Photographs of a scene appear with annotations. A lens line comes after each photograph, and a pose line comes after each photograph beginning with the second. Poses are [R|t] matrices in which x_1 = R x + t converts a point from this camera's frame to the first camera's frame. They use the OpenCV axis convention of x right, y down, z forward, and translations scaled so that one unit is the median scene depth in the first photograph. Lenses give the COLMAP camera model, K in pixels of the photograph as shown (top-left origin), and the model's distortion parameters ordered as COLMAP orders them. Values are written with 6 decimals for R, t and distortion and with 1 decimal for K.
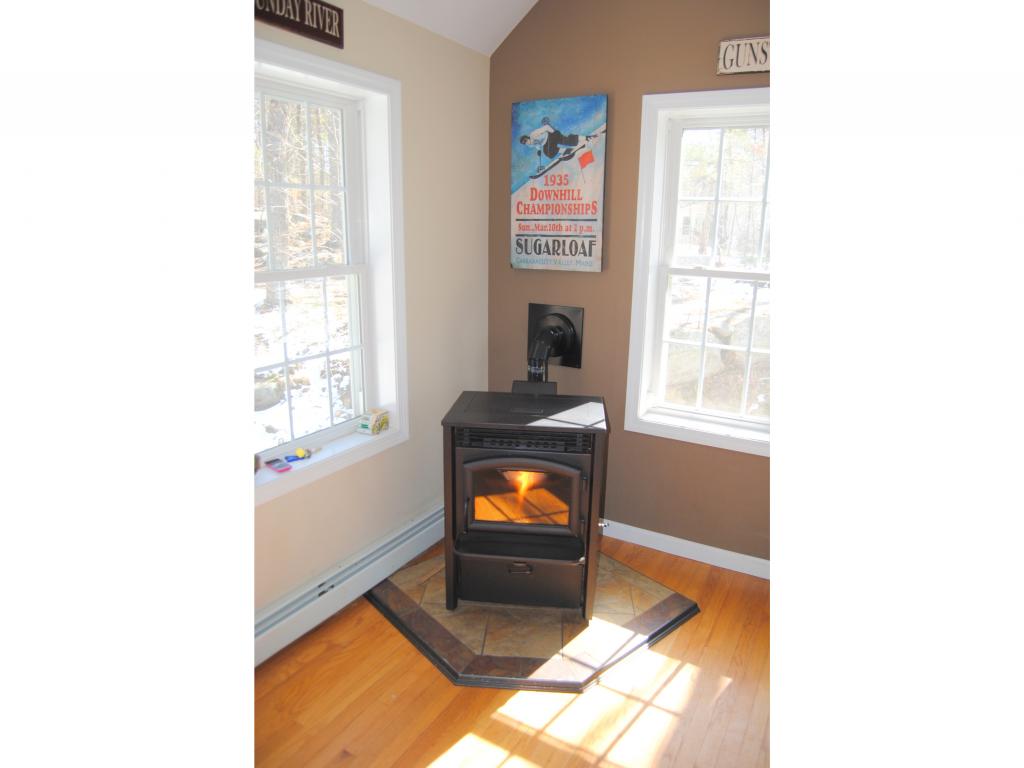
lens RADIAL K [[604.7, 0, 512.0], [0, 604.7, 384.0], [0, 0, 1]] dist [-0.085180, 0.002089]
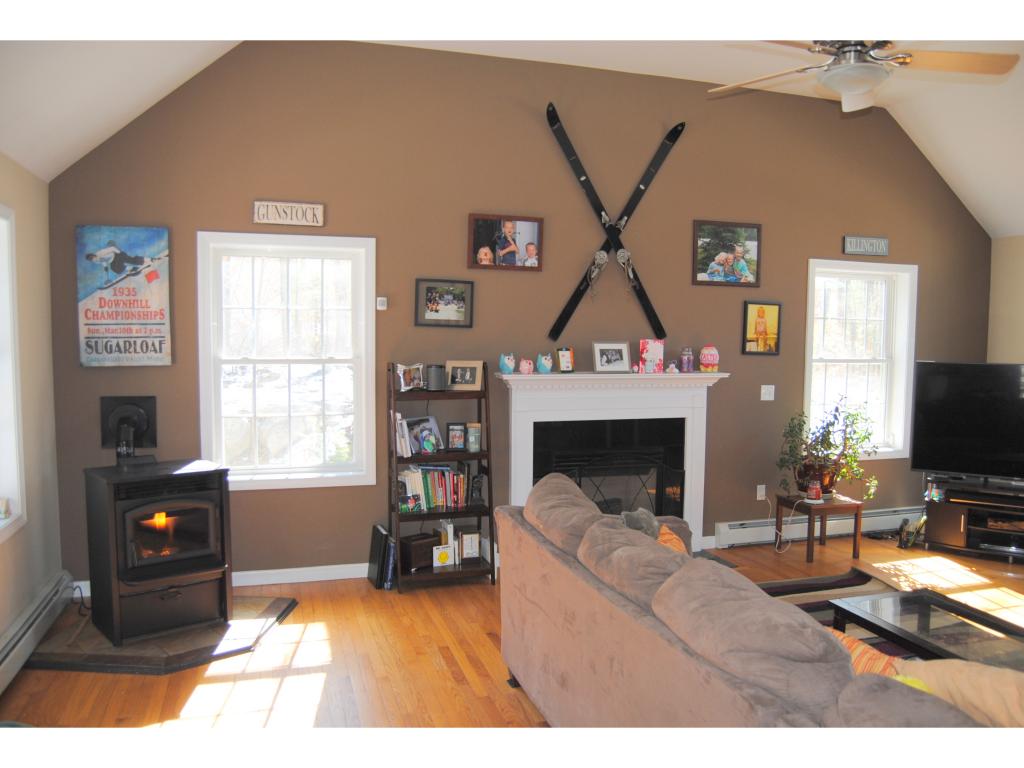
lens RADIAL K [[793.7, 0, 512.0], [0, 793.7, 384.0], [0, 0, 1]] dist [-0.158462, 0.000882]
pose [[0.680784, -0.053068, 0.730560, -0.522393], [0.184495, 0.977640, -0.100908, 0.138236], [-0.708869, 0.203481, 0.675352, -0.545137]]
